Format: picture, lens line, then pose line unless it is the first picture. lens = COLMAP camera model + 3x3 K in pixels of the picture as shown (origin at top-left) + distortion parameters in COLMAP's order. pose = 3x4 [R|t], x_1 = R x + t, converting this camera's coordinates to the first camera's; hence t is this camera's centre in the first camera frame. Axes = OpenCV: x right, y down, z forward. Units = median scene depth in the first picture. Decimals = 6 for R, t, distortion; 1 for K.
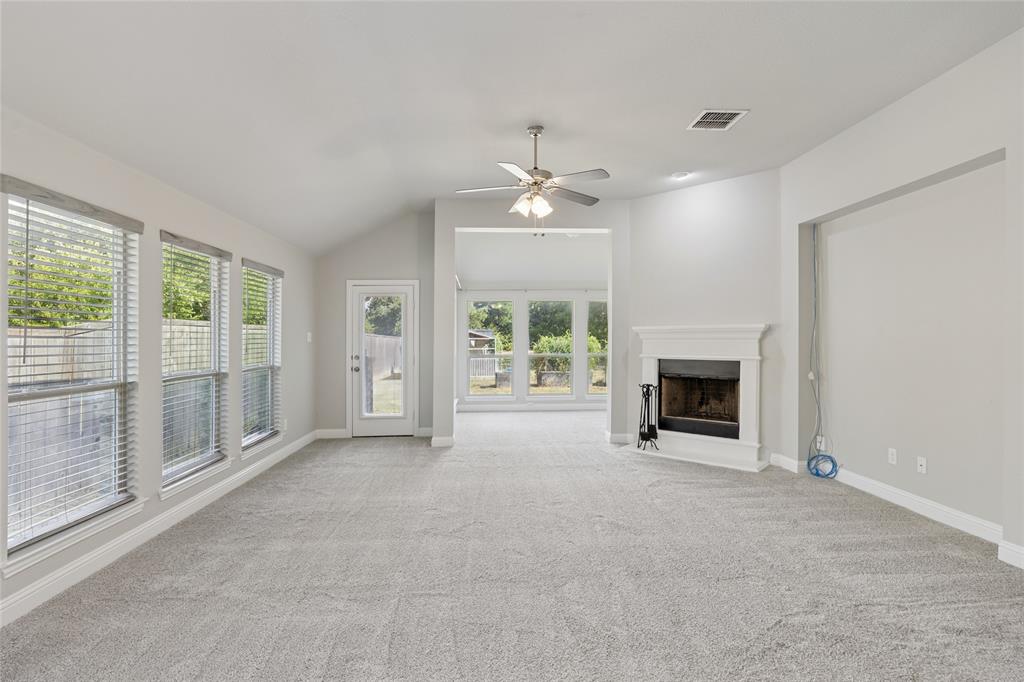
lens RADIAL K [[476.4, 0, 499.4], [0, 476.4, 338.6], [0, 0, 1]] dist [-0.000749, -0.000296]
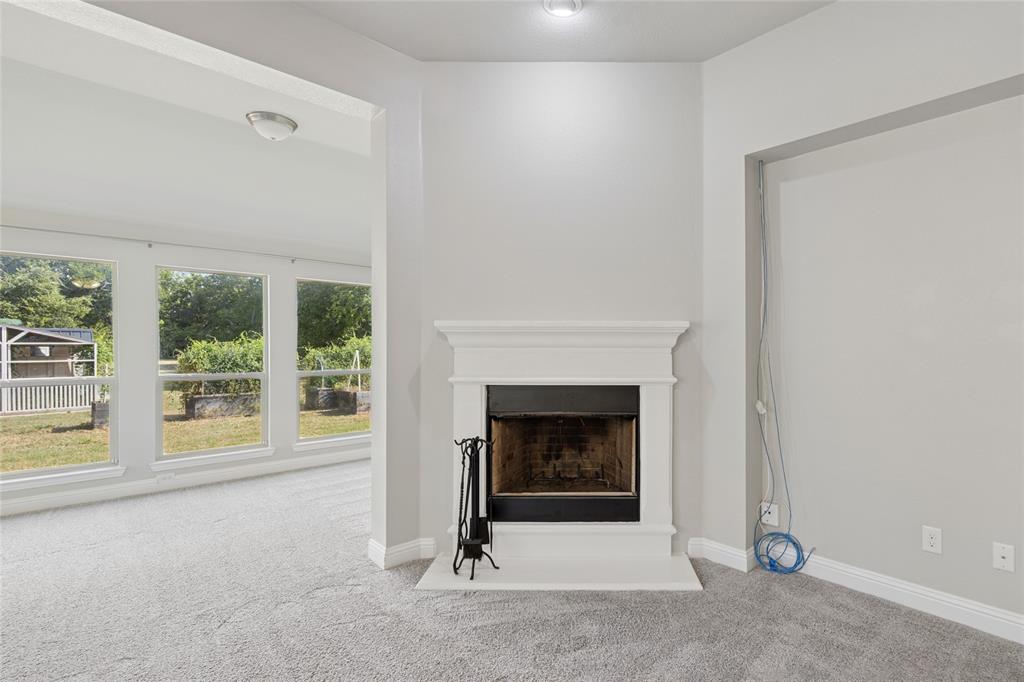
lens RADIAL K [[481.9, 0, 594.3], [0, 481.9, 358.4], [0, 0, 1]] dist [-0.000643, -0.000078]
pose [[0.710163, -0.011651, 0.703941, 0.051415], [-0.006591, 0.999709, 0.023196, 0.001195], [-0.704007, -0.021113, 0.709880, 0.550609]]
